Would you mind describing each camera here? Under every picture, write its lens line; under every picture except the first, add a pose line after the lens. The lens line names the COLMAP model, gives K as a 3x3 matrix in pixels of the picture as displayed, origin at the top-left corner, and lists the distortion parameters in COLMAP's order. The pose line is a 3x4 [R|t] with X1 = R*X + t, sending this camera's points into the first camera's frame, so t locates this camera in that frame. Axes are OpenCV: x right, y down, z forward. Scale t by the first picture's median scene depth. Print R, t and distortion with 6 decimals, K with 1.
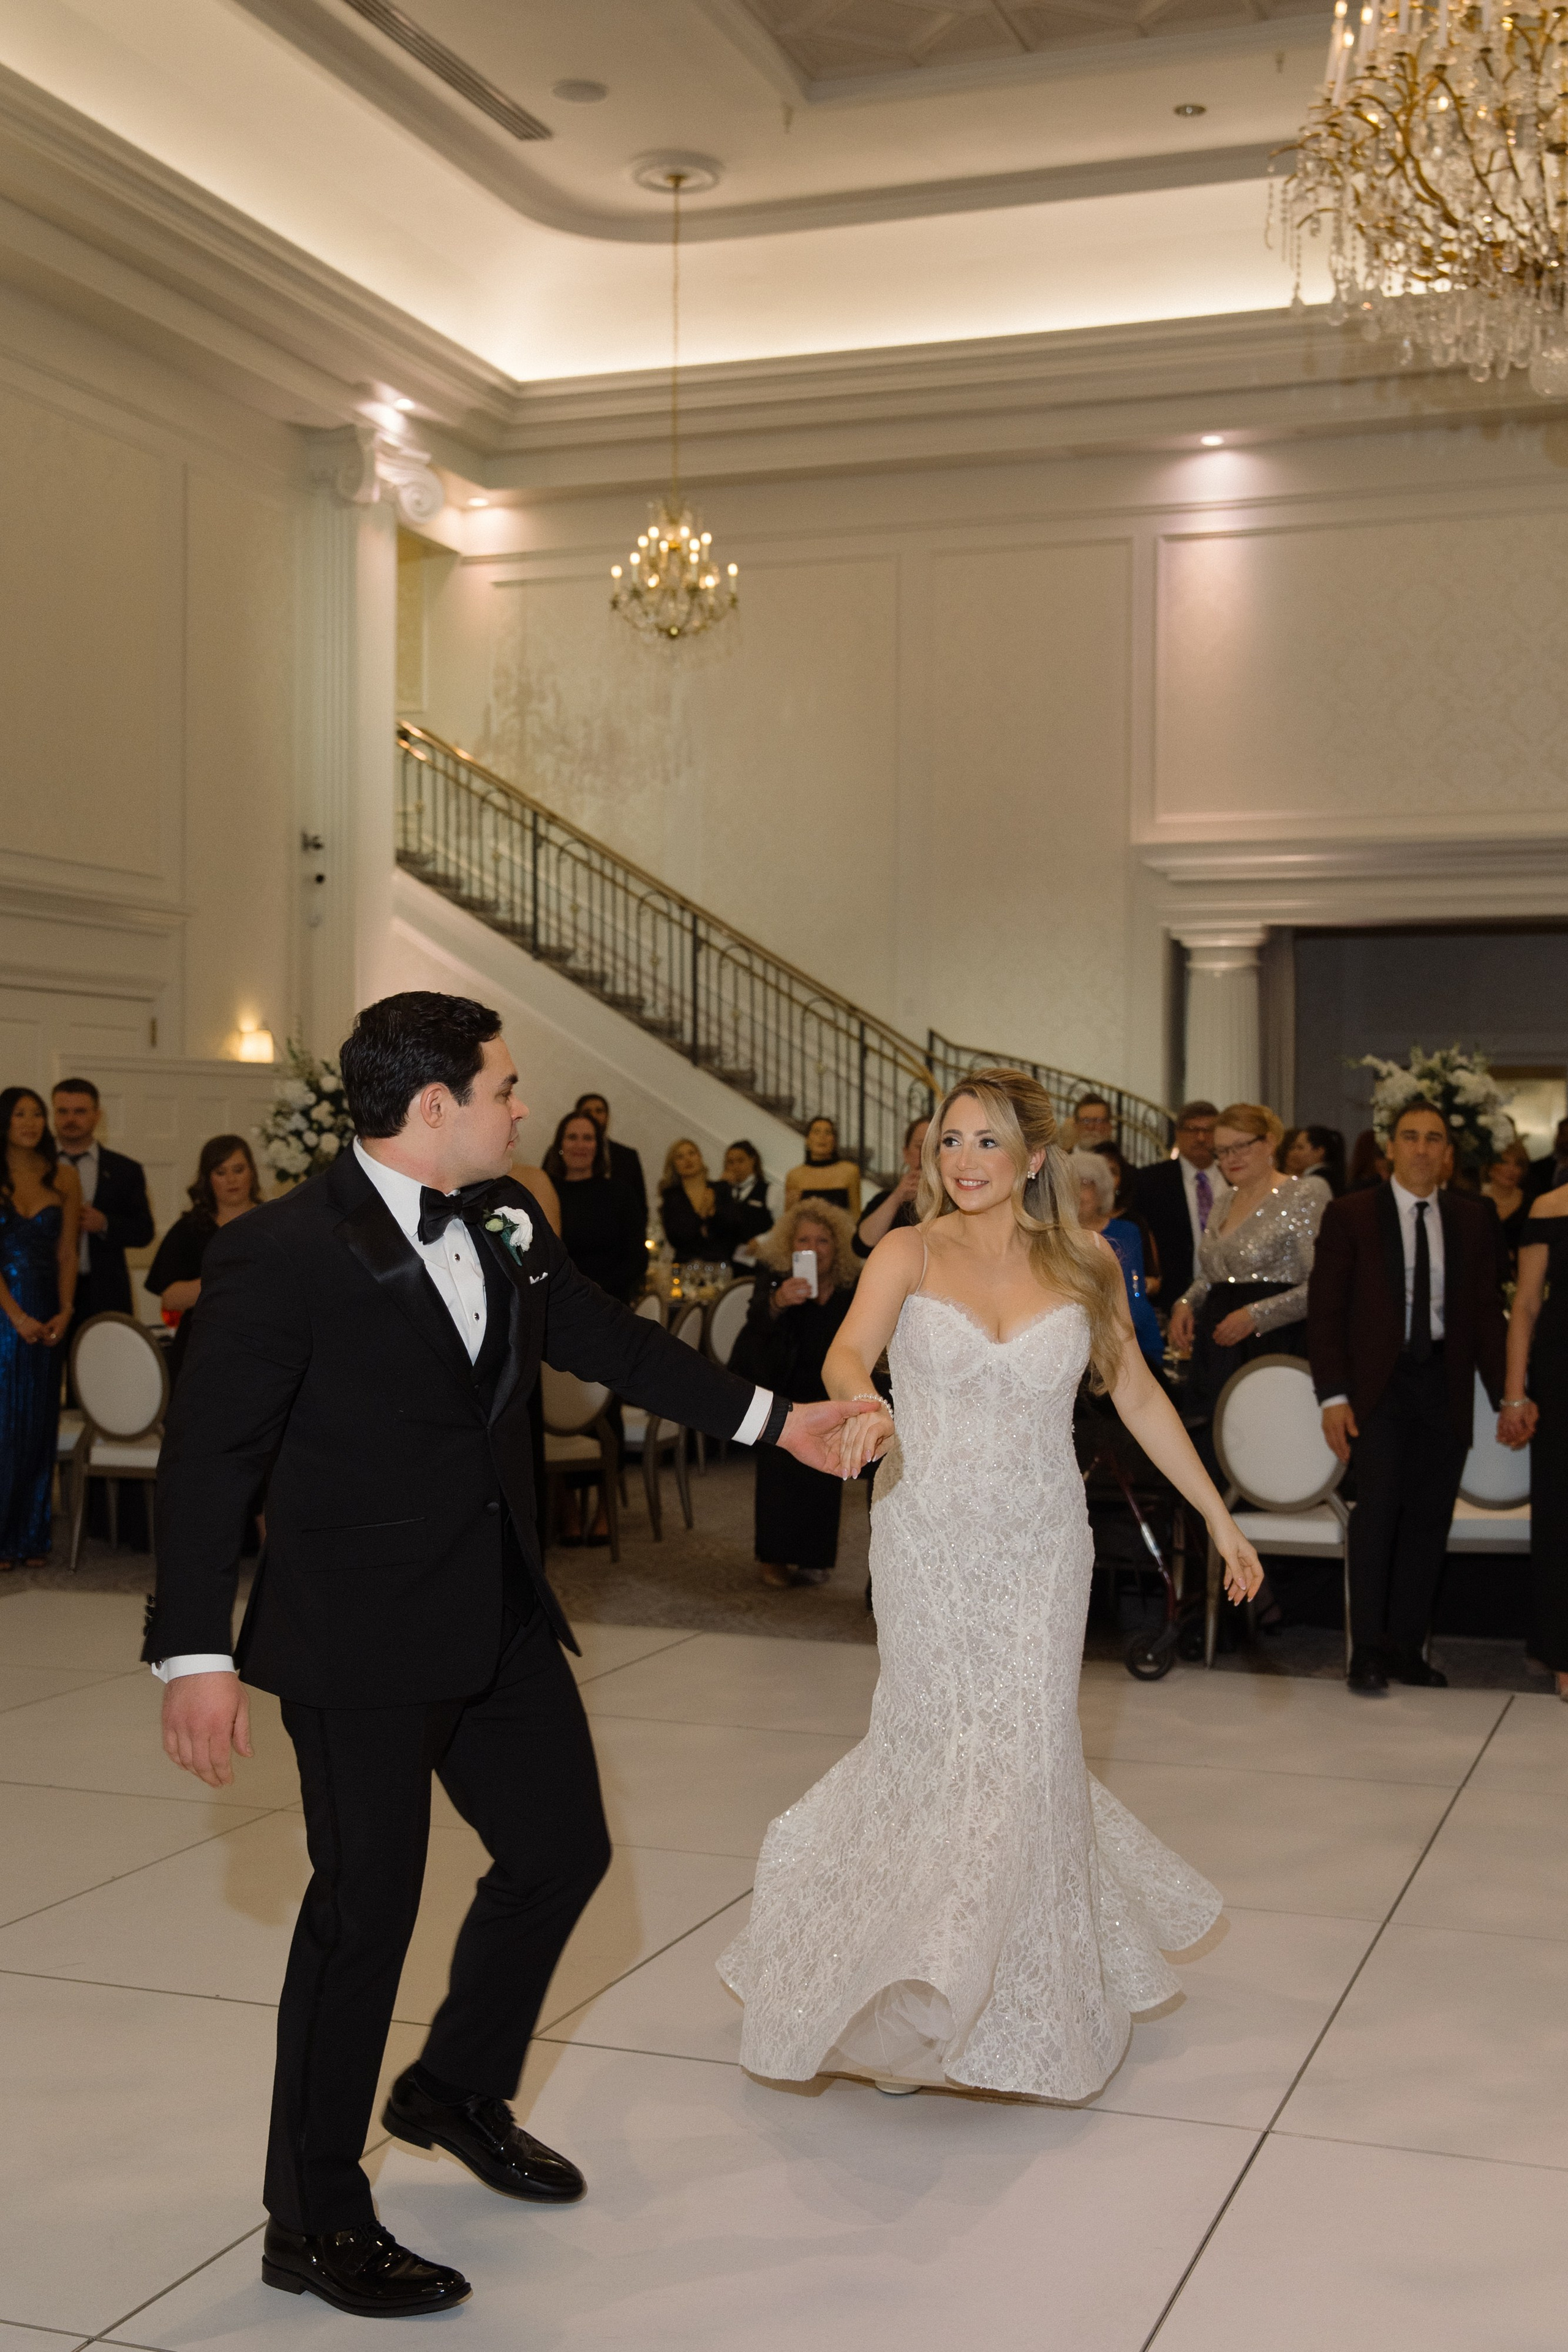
lens RADIAL K [[2711.5, 0, 814.6], [0, 2711.5, 1207.8], [0, 0, 1]] dist [0.007808, 0.000000]
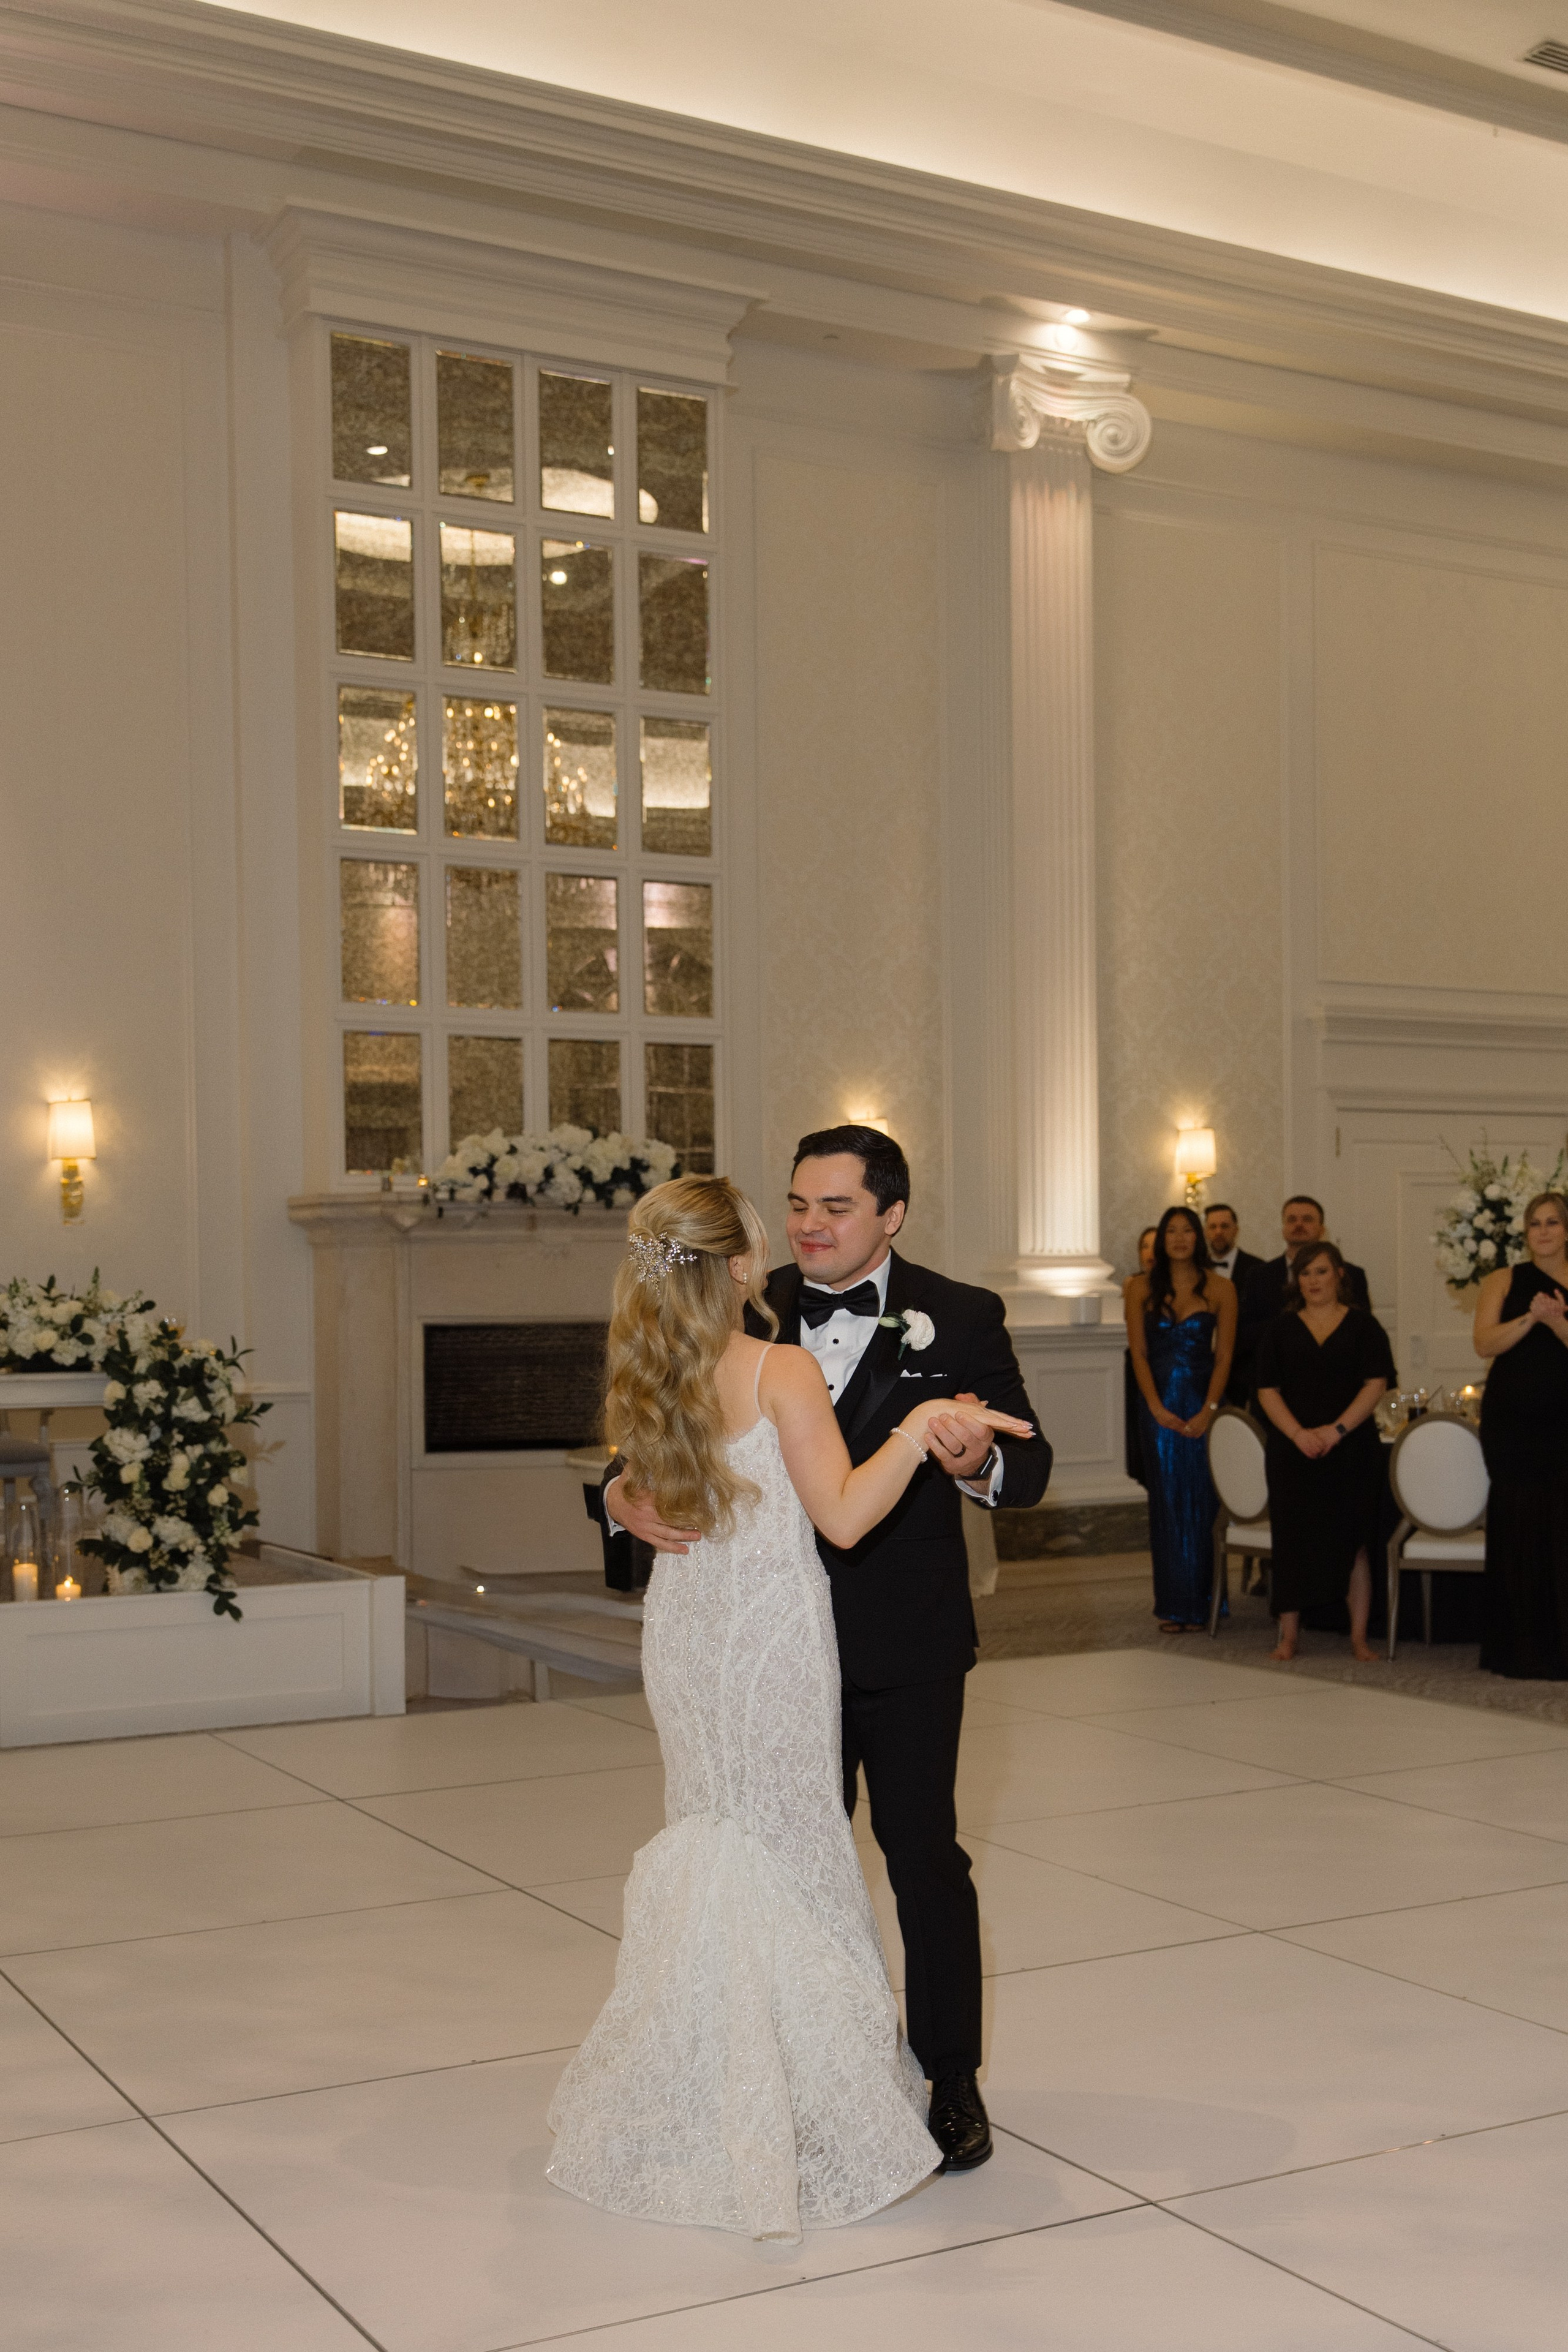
lens RADIAL K [[2613.3, 0, 770.1], [0, 2613.3, 1358.9], [0, 0, 1]] dist [0.013817, 0.000000]
pose [[0.750423, 0.004516, -0.660943, 0.169573], [0.004316, 0.999922, 0.011733, 0.003193], [0.660944, -0.011657, 0.750345, 0.039432]]
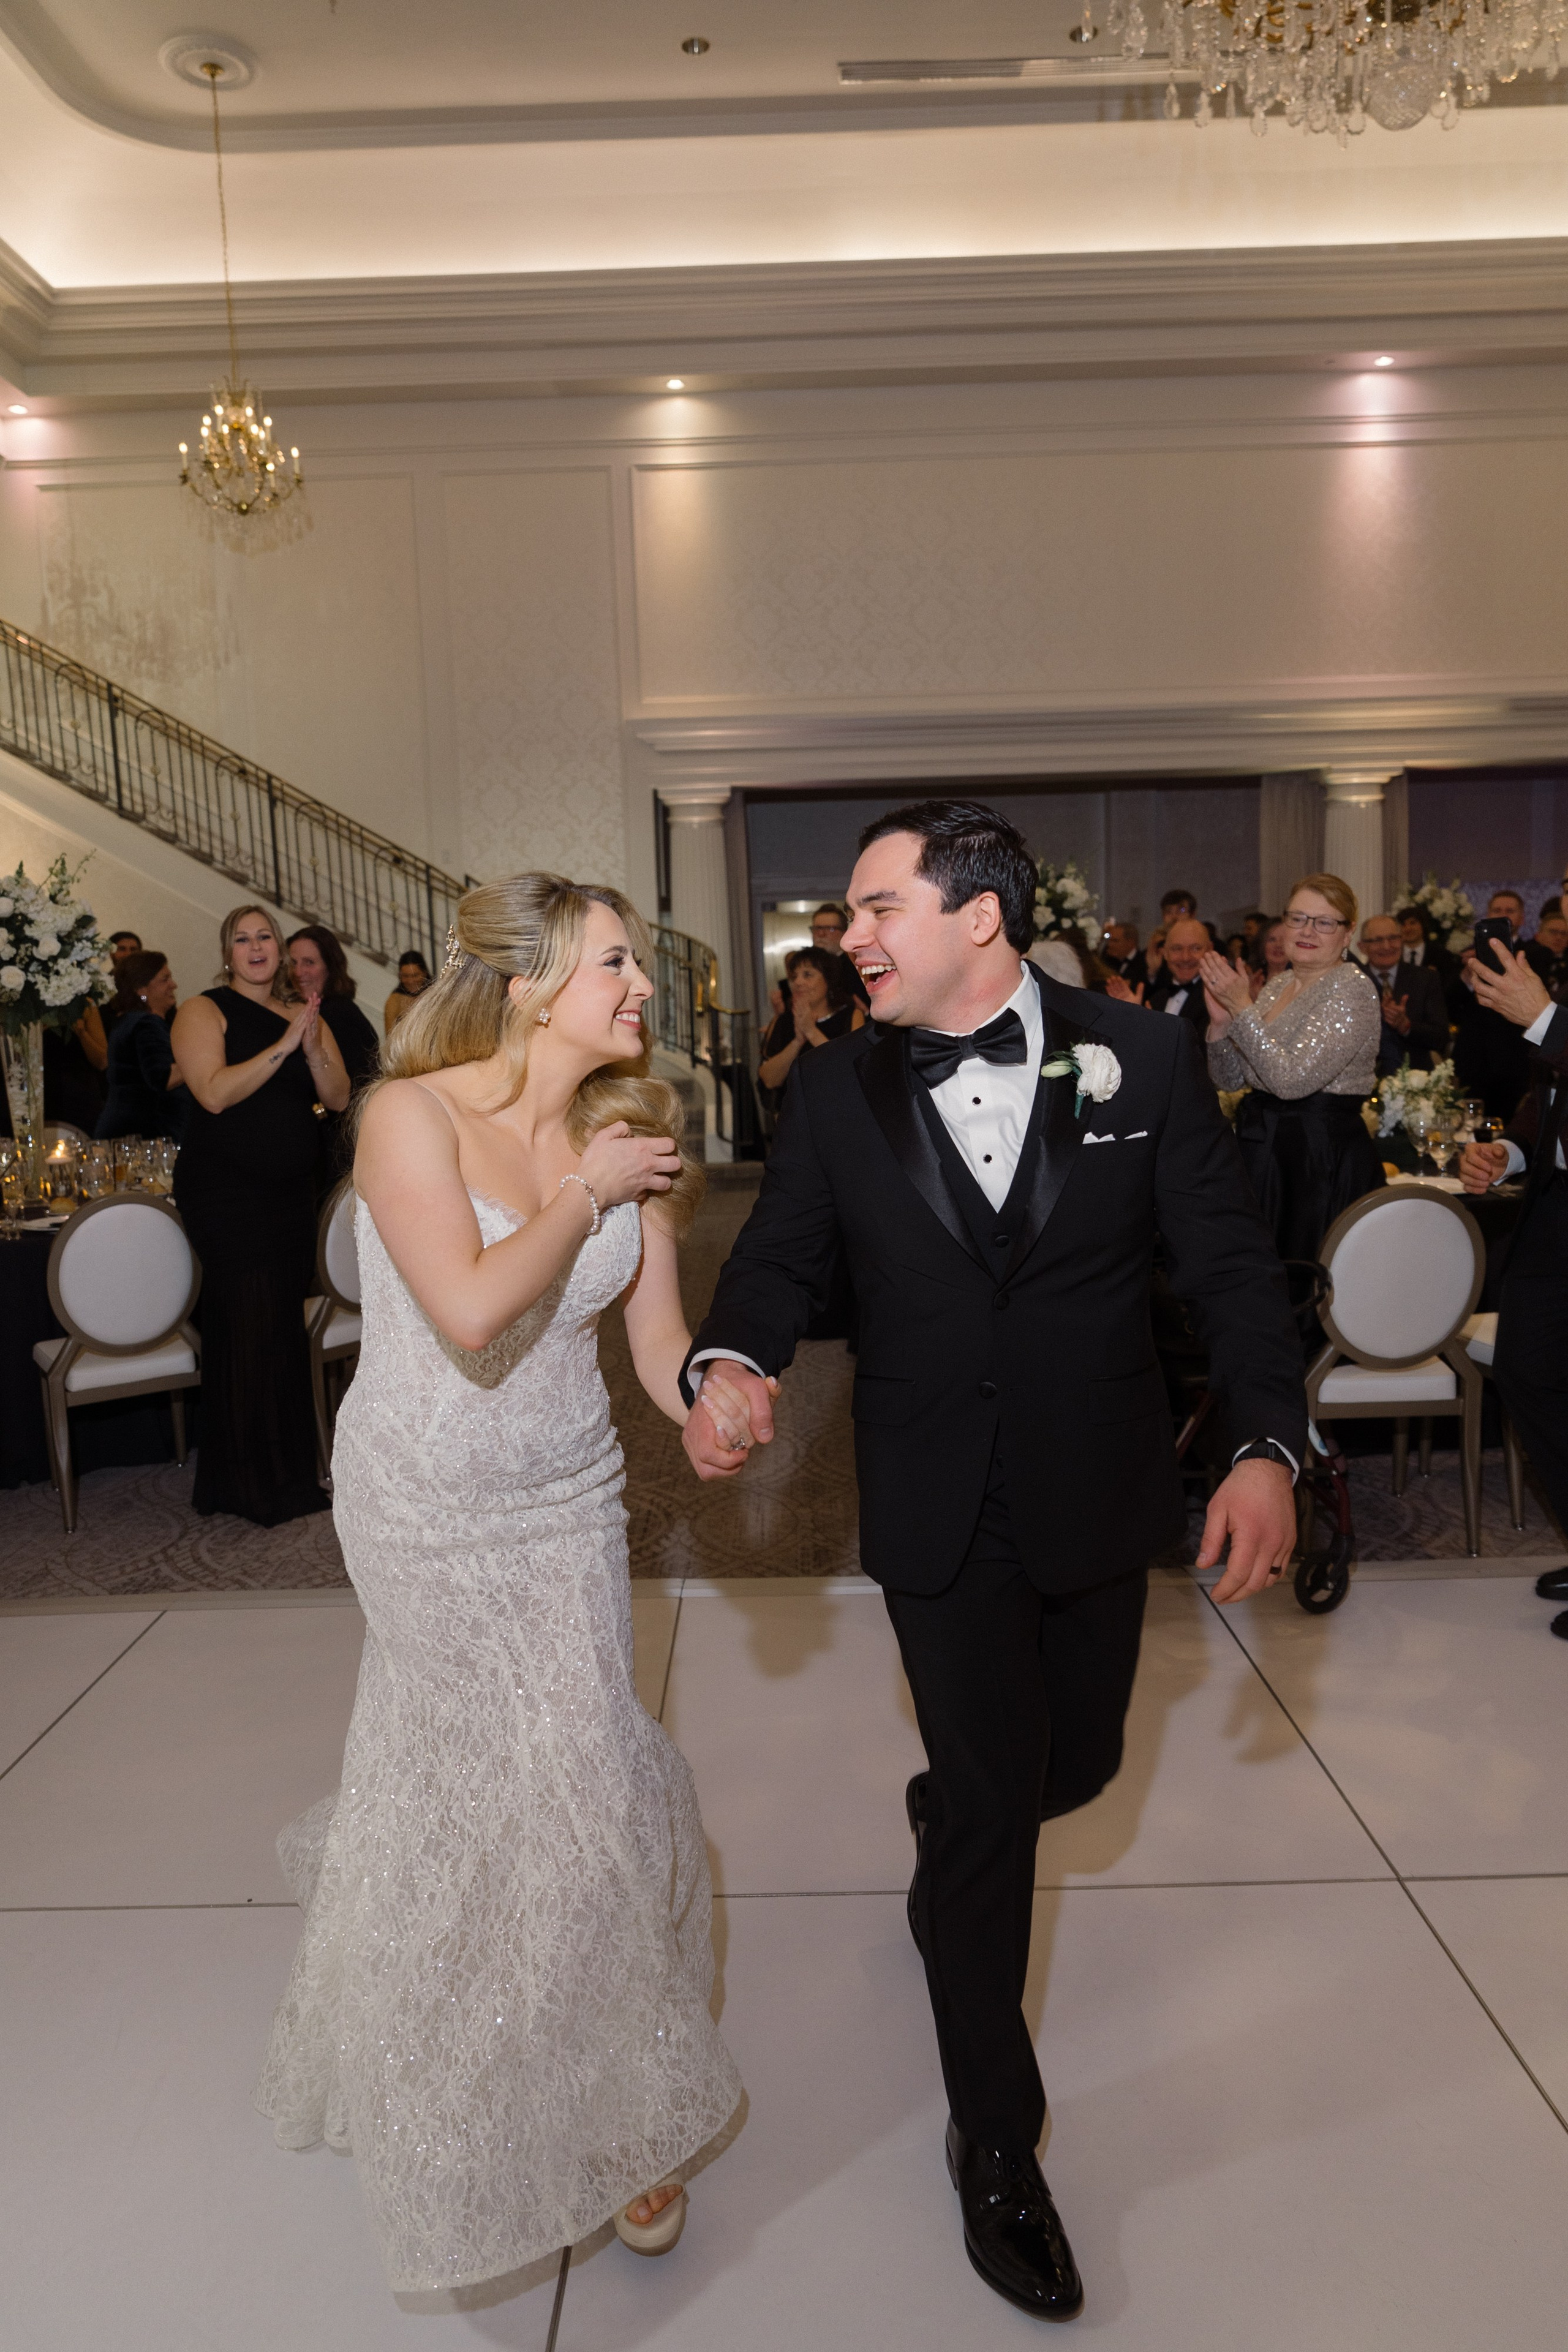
lens RADIAL K [[1576.6, 0, 775.6], [0, 1576.6, 1182.2], [0, 0, 1]] dist [-0.013210, 0.011994]
pose [[0.941726, -0.080454, 0.326619, -0.073310], [0.044205, 0.992155, 0.116937, -0.004534], [-0.333464, -0.095685, 0.937894, 0.277762]]
